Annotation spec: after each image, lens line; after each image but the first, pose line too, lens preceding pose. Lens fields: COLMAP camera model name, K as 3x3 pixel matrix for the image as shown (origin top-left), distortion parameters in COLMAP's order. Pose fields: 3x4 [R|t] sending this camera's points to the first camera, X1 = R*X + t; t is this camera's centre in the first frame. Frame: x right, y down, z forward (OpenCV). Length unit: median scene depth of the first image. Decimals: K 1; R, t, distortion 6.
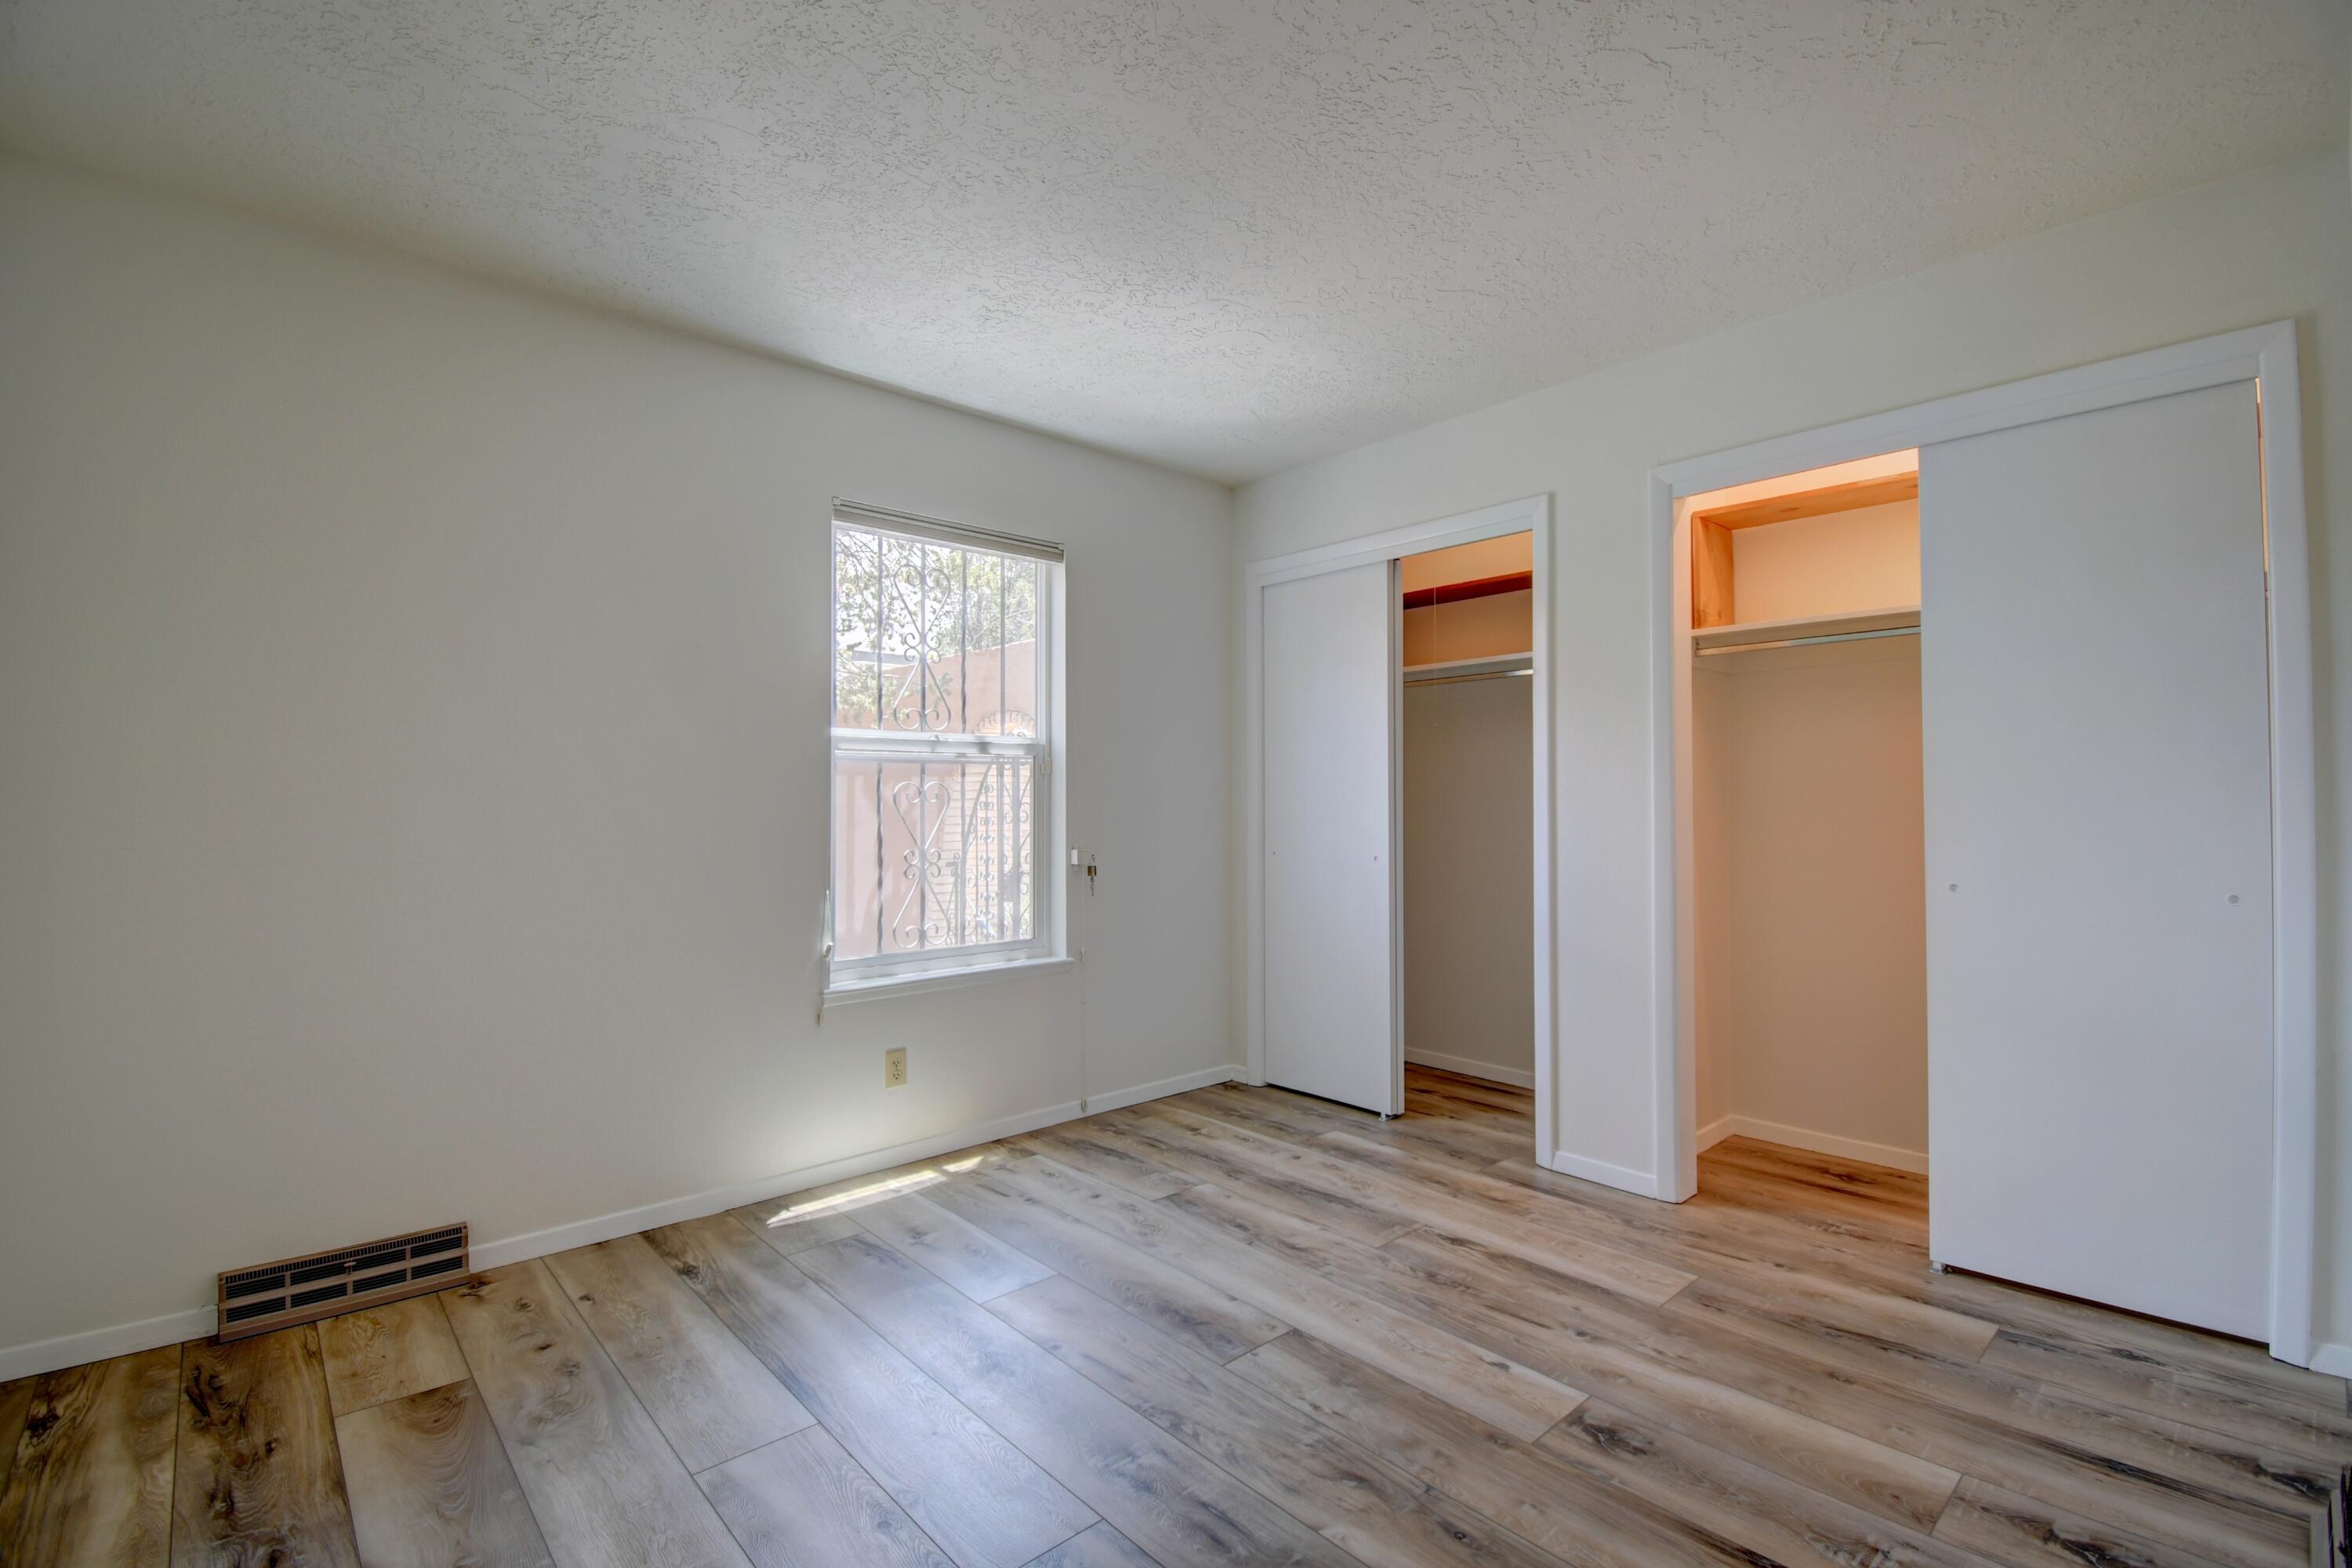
lens RADIAL K [[1041.2, 0, 1183.9], [0, 1041.2, 774.1], [0, 0, 1]] dist [-0.018826, -0.001289]
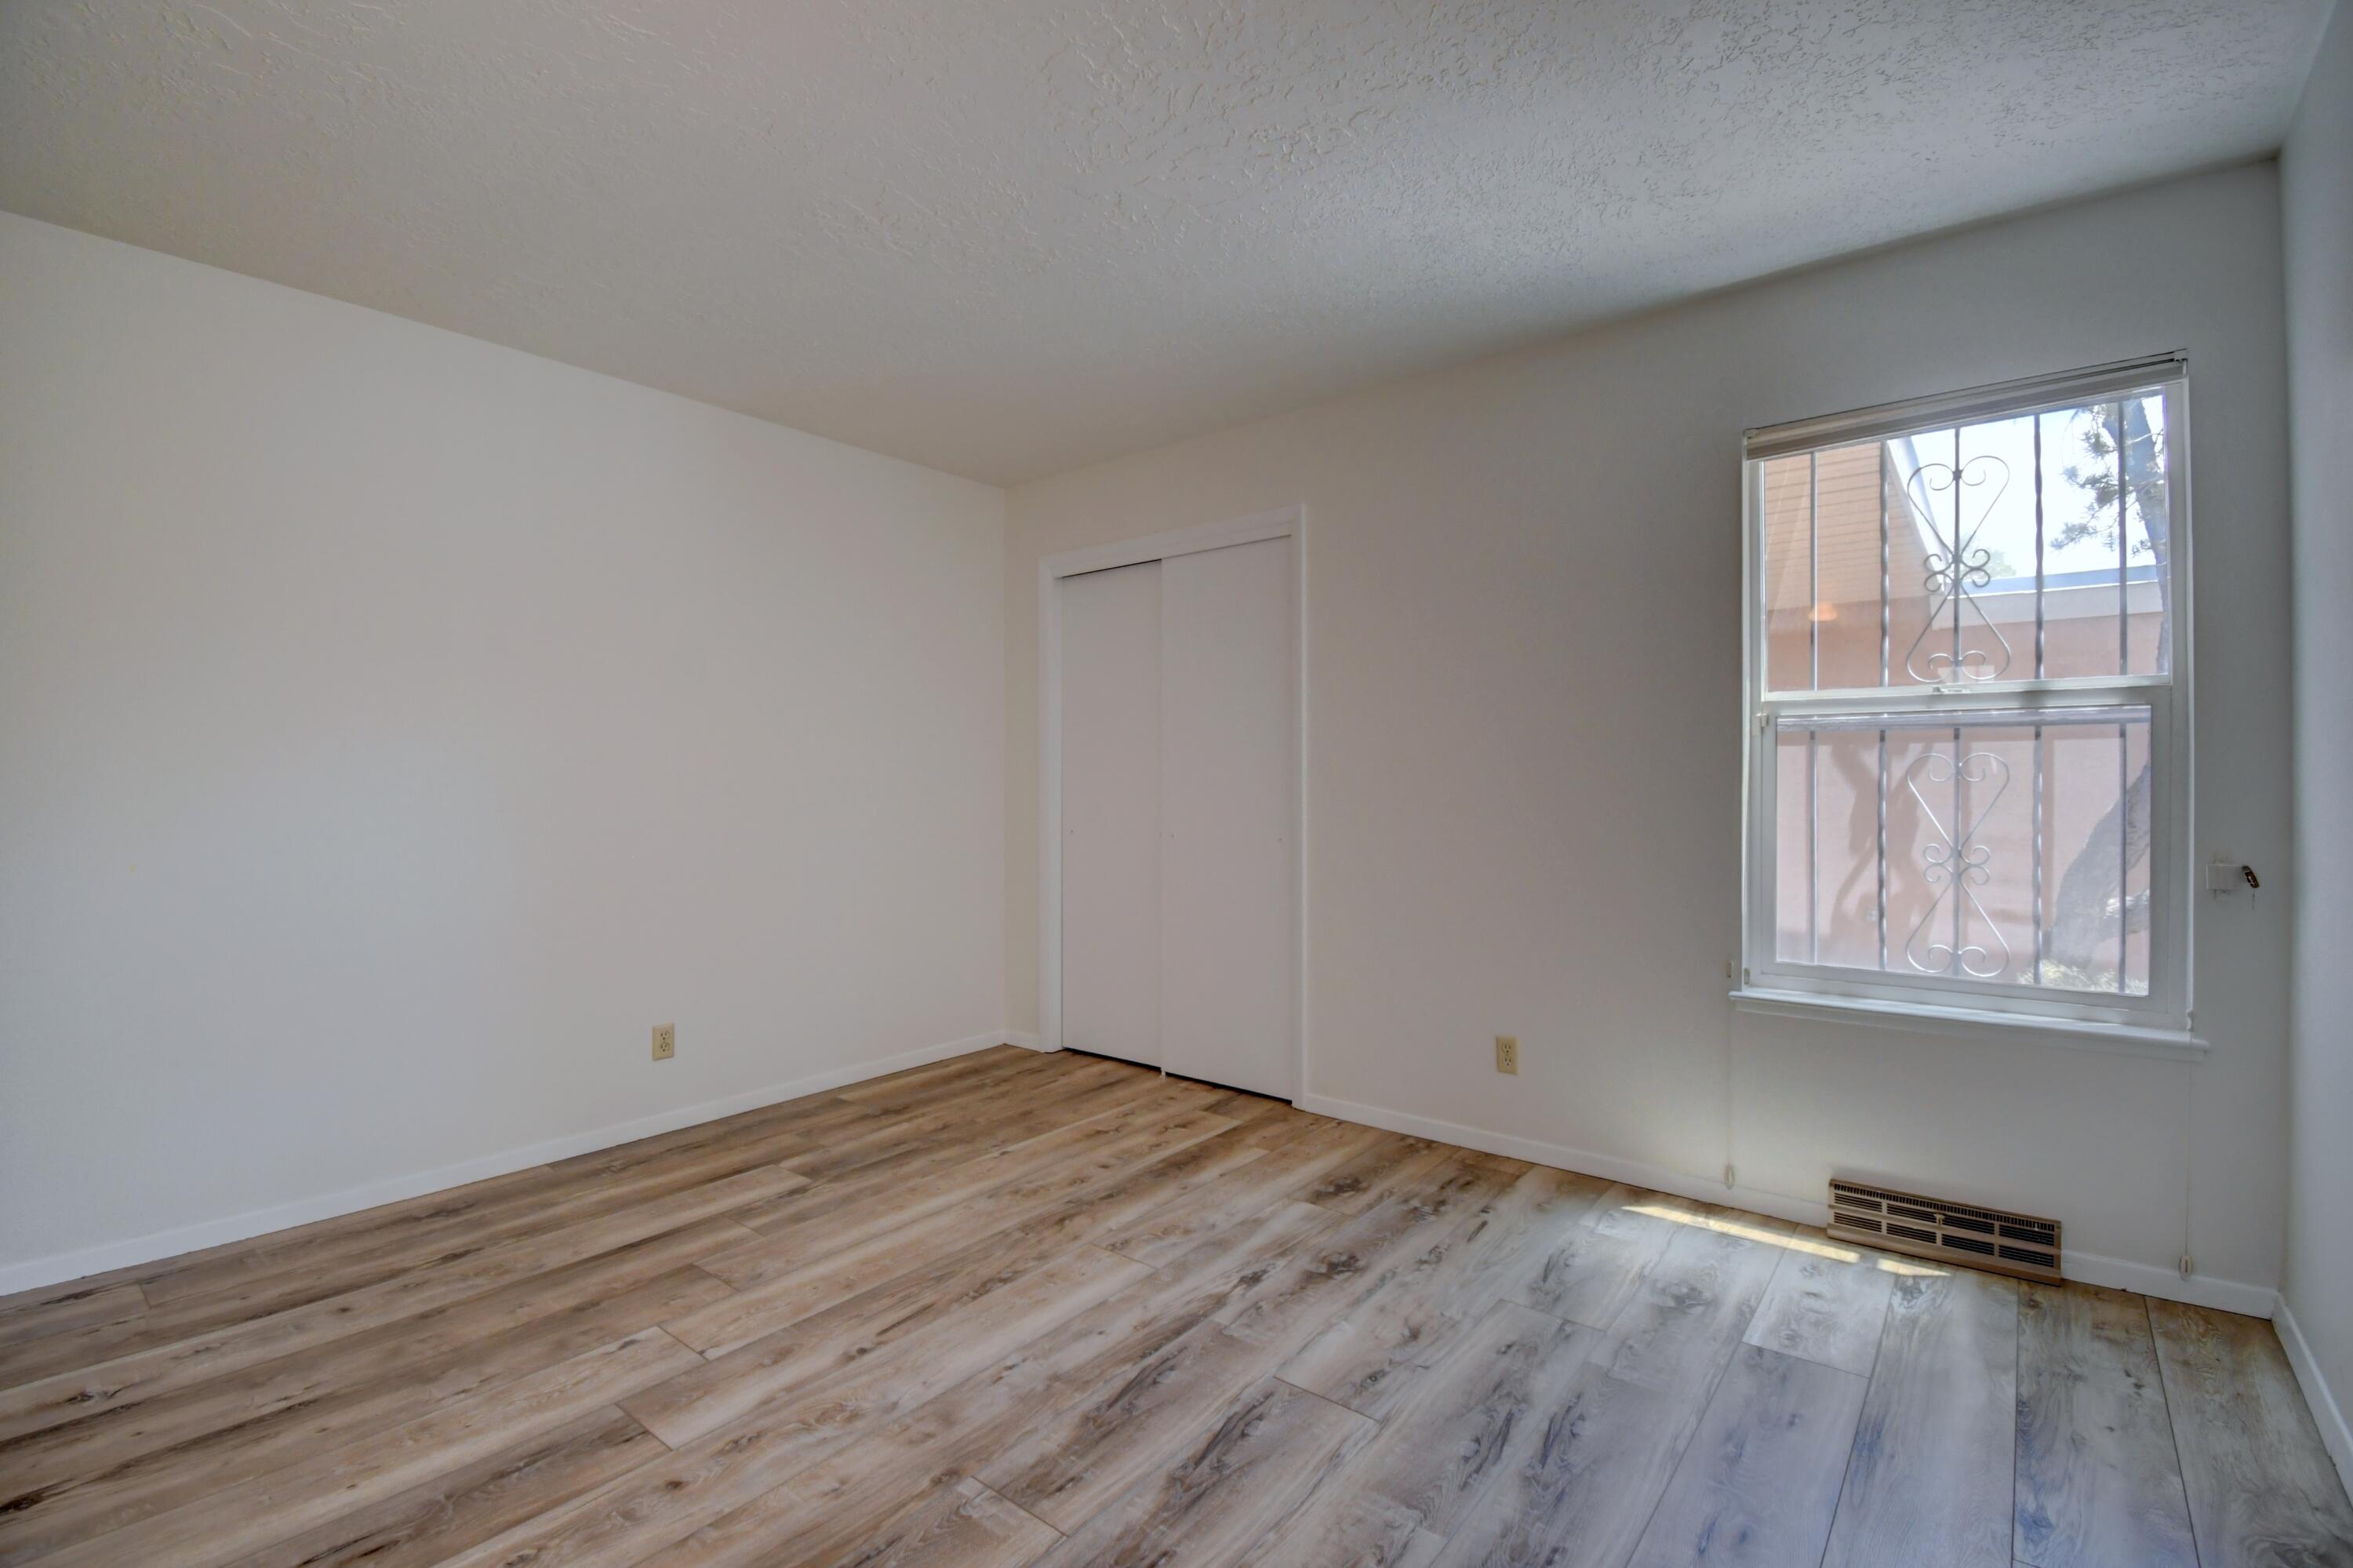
lens RADIAL K [[1041.7, 0, 1173.9], [0, 1041.7, 782.0], [0, 0, 1]] dist [-0.018826, -0.001289]
pose [[0.132130, 0.010538, -0.991176, 0.112699], [0.027491, 0.999520, 0.014292, 0.000937], [0.990851, -0.029136, 0.131777, 0.097298]]
